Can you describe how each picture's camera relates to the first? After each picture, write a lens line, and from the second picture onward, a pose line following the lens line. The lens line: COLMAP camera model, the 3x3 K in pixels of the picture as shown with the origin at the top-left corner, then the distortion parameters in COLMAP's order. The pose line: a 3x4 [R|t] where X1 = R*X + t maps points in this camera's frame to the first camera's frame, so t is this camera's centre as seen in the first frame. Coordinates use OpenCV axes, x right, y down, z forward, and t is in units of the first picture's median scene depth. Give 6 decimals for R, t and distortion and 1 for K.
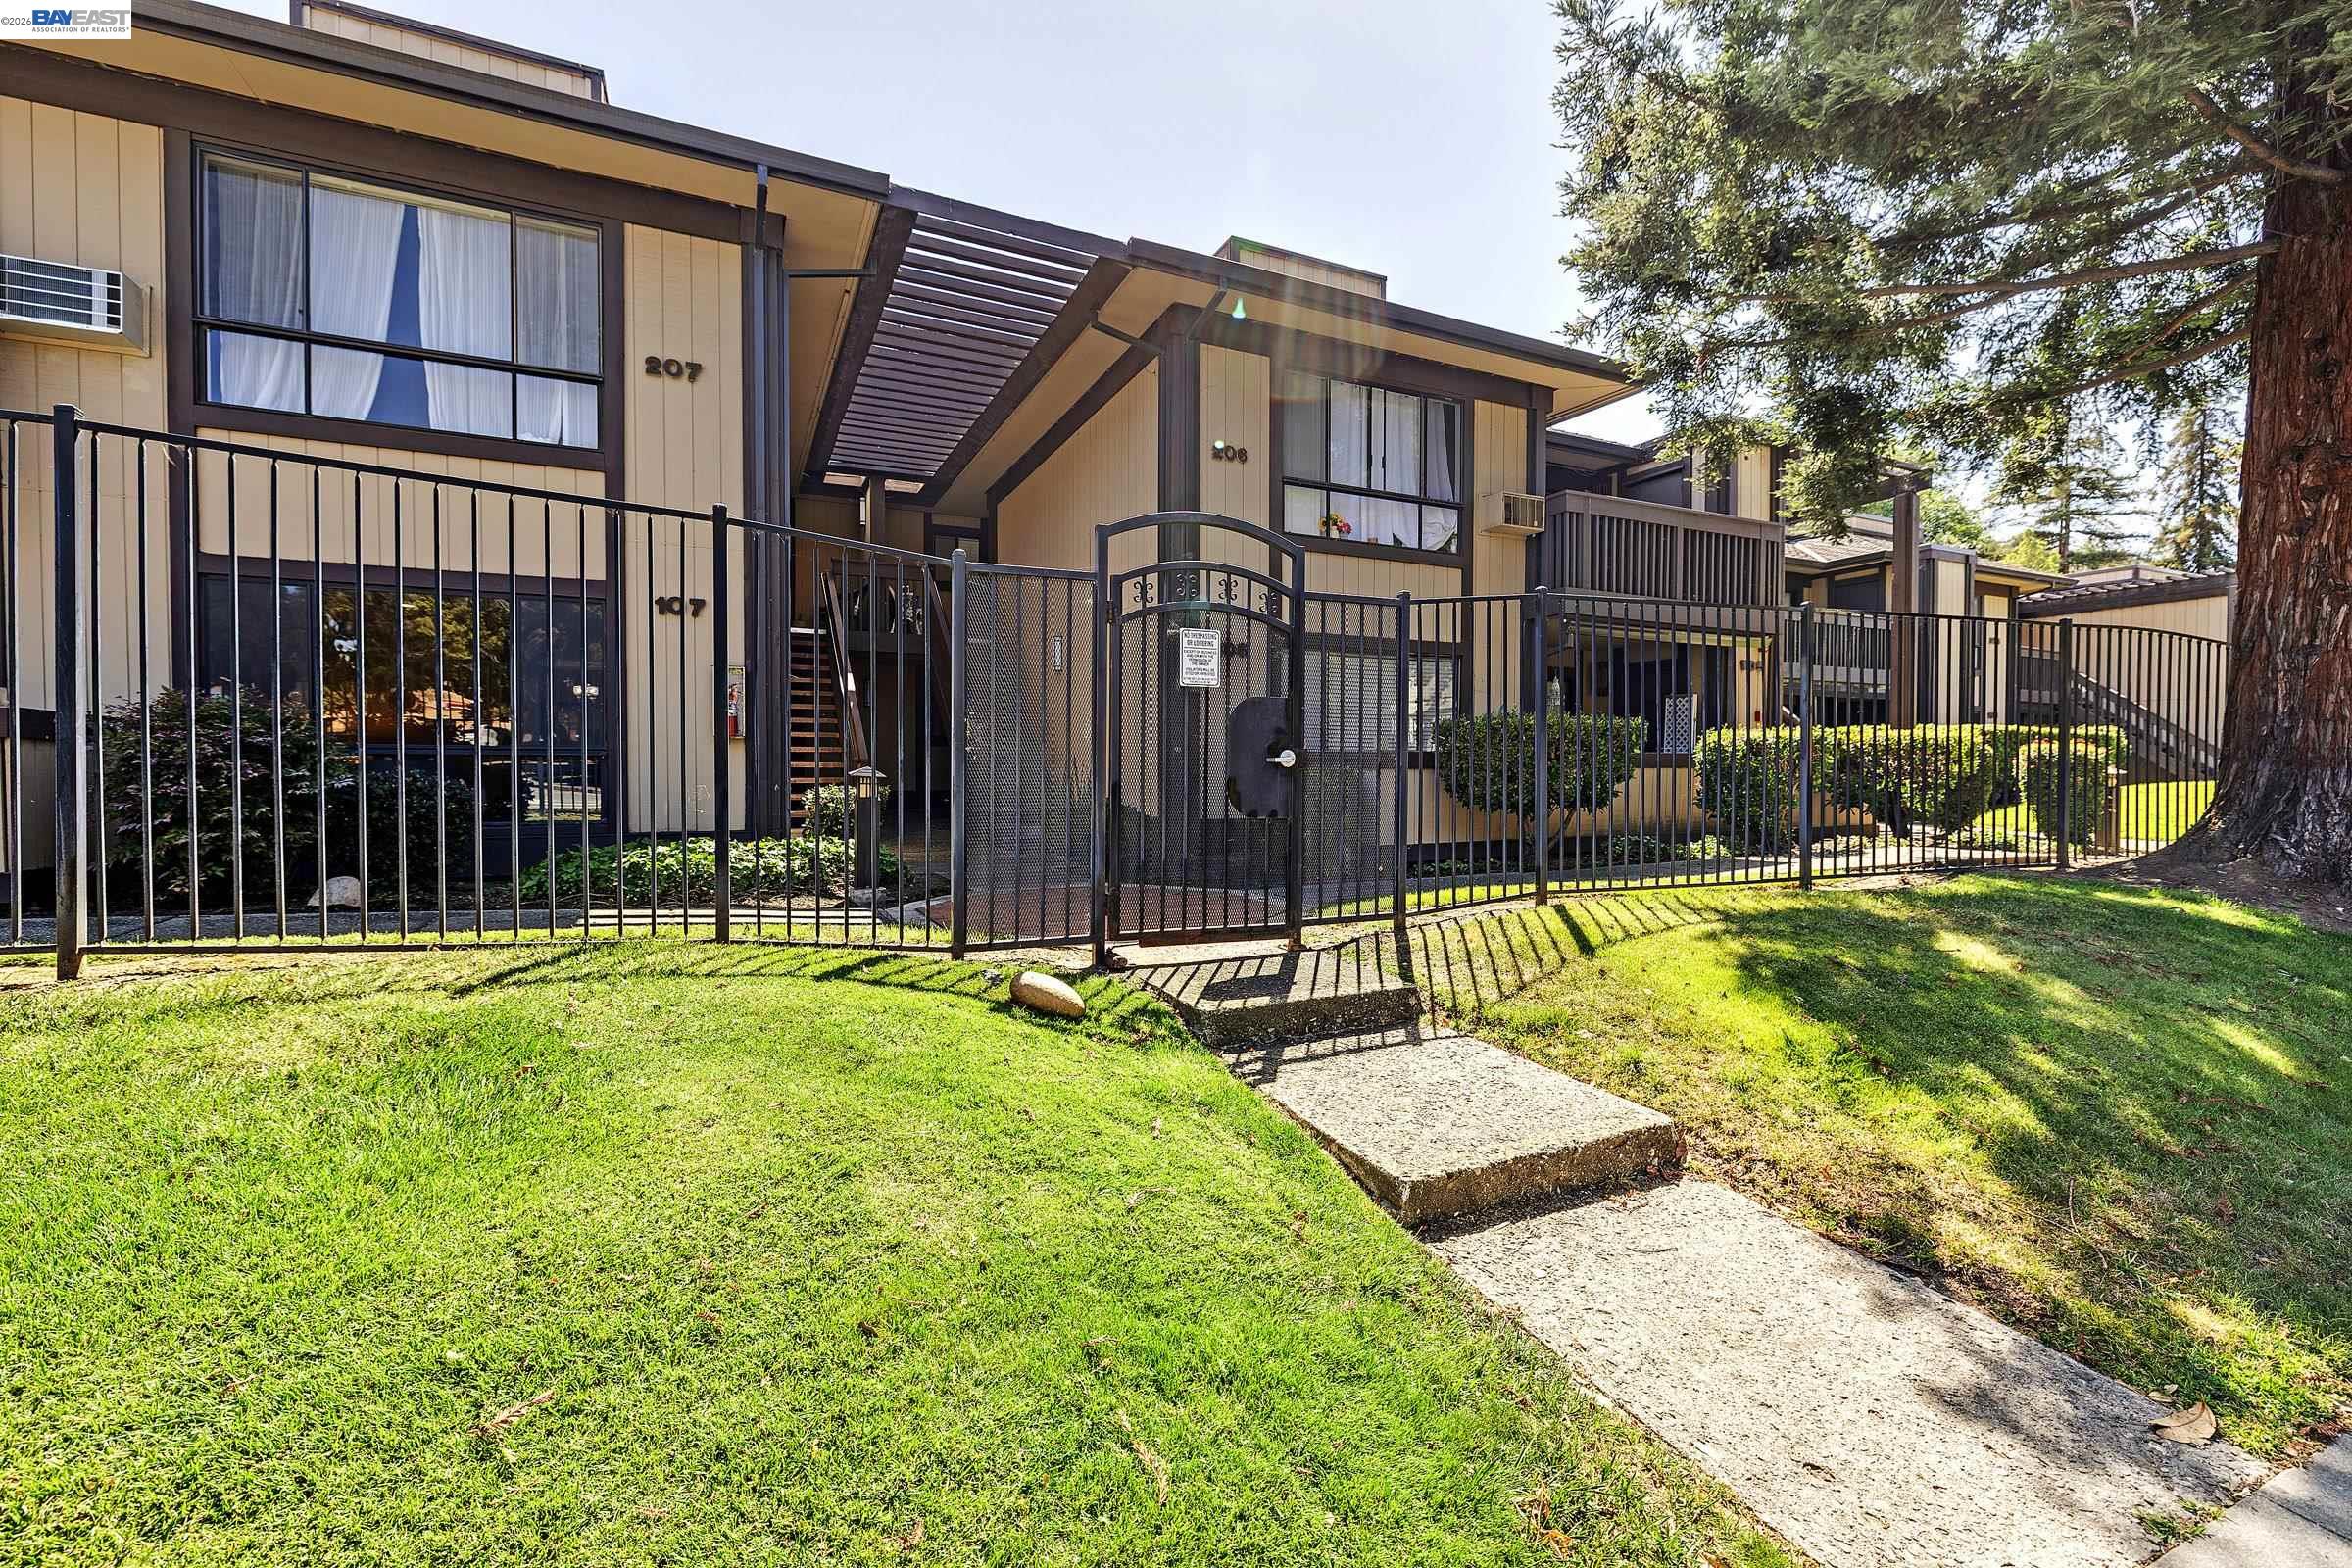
lens RADIAL K [[984.1, 0, 1174.5], [0, 984.1, 779.4], [0, 0, 1]] dist [0.001638, -0.001002]
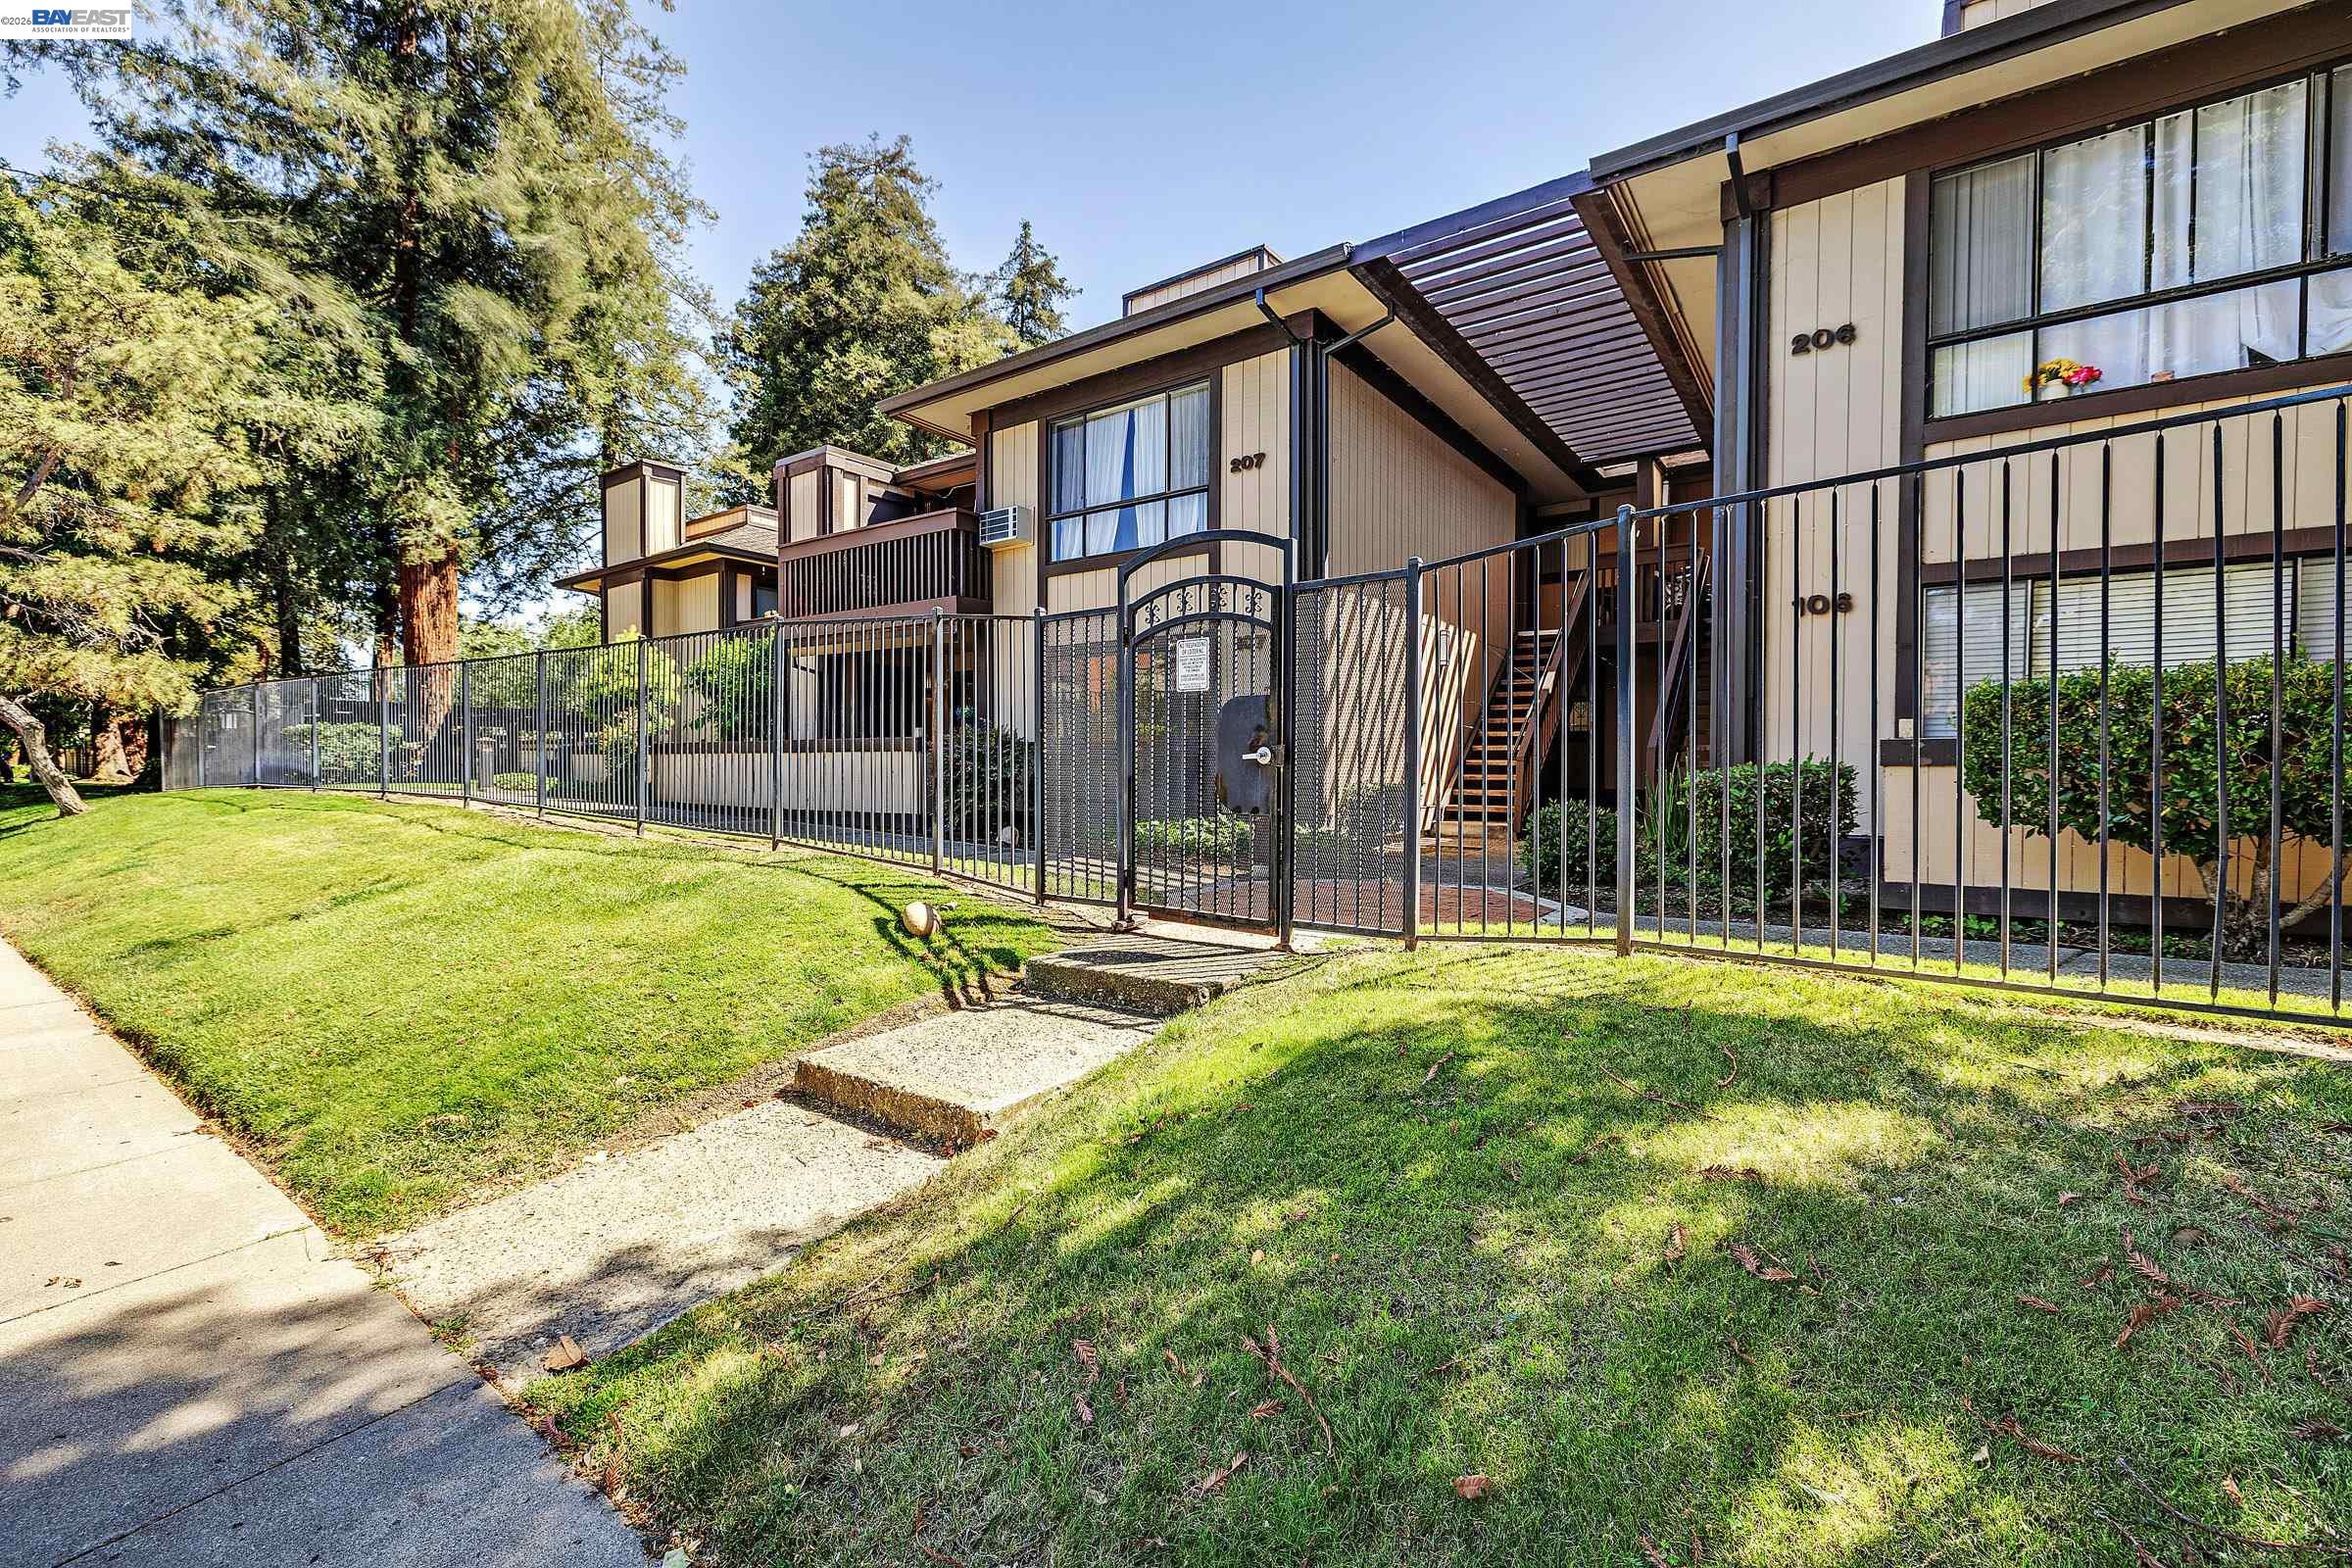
lens RADIAL K [[984.1, 0, 1168.2], [0, 984.1, 777.8], [0, 0, 1]] dist [0.001638, -0.001002]
pose [[0.484376, 0.009431, -0.874809, 0.625808], [-0.008499, 0.999945, 0.006074, -0.002384], [0.874819, 0.004493, 0.484430, 0.283609]]
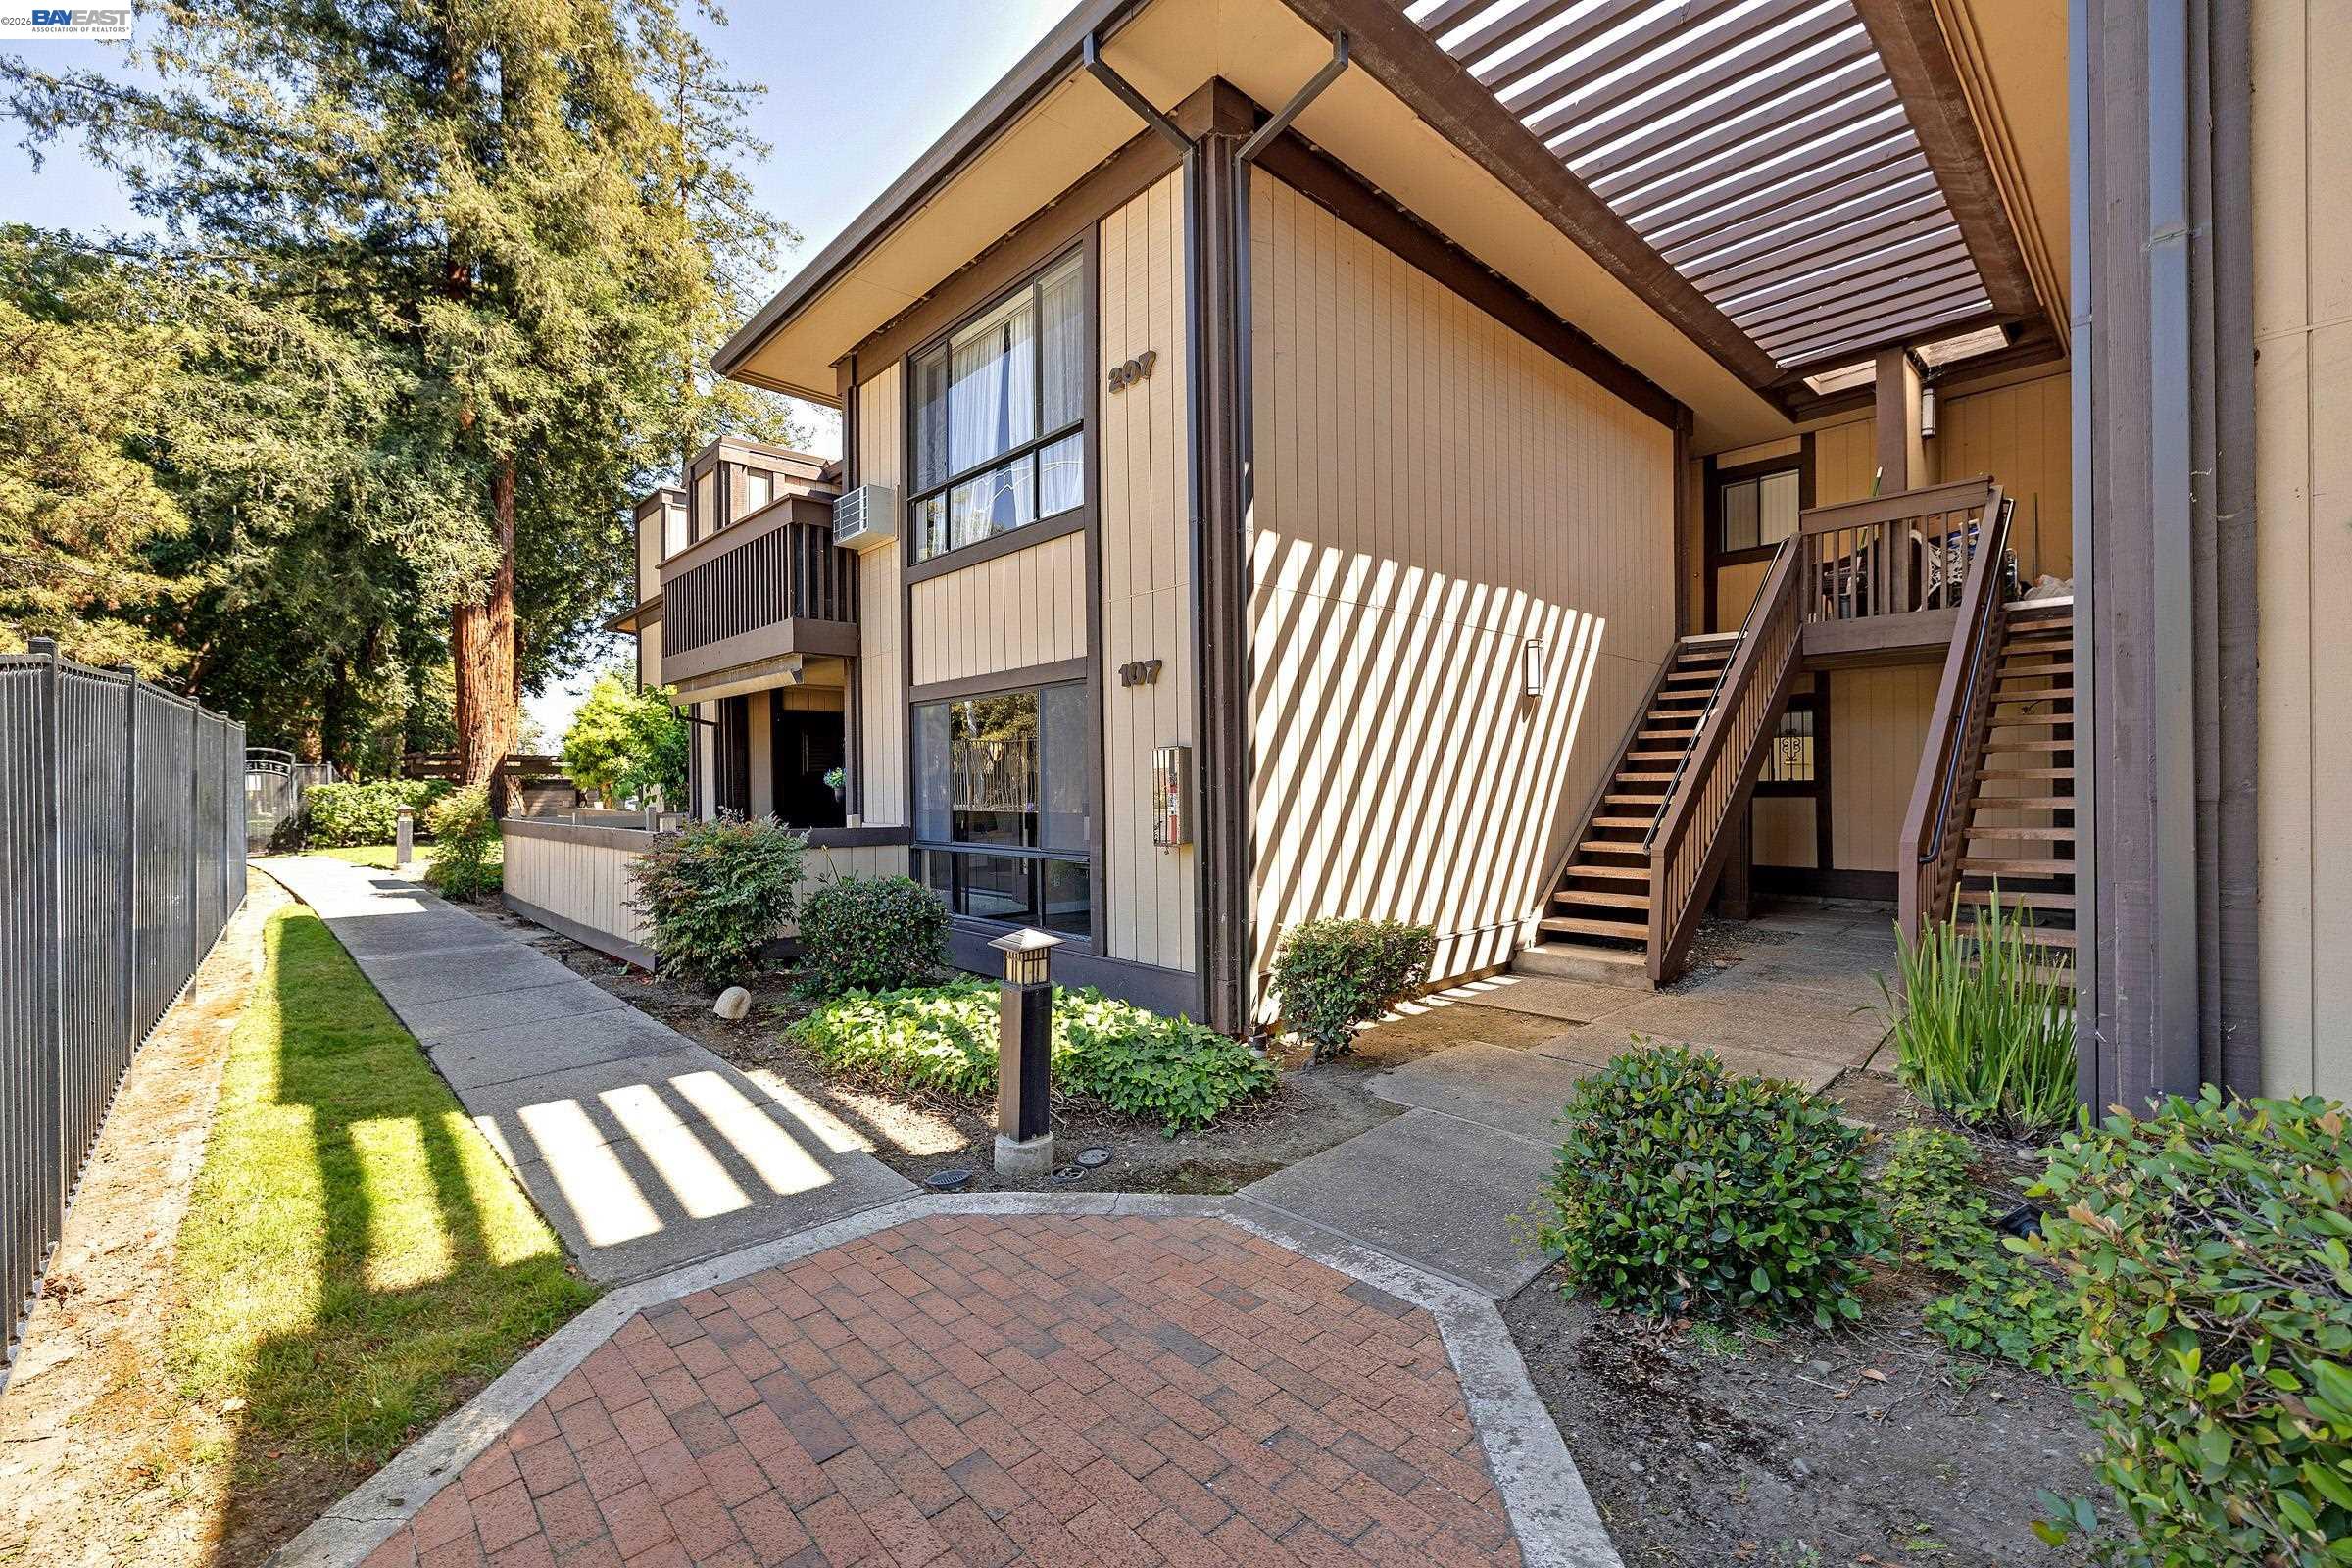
lens RADIAL K [[984.1, 0, 1167.7], [0, 984.1, 780.2], [0, 0, 1]] dist [0.001638, -0.001002]
pose [[0.306882, -0.012019, -0.951672, 0.253742], [0.000459, 0.999922, -0.012480, -0.086284], [0.951747, 0.003393, 0.306864, 0.825511]]
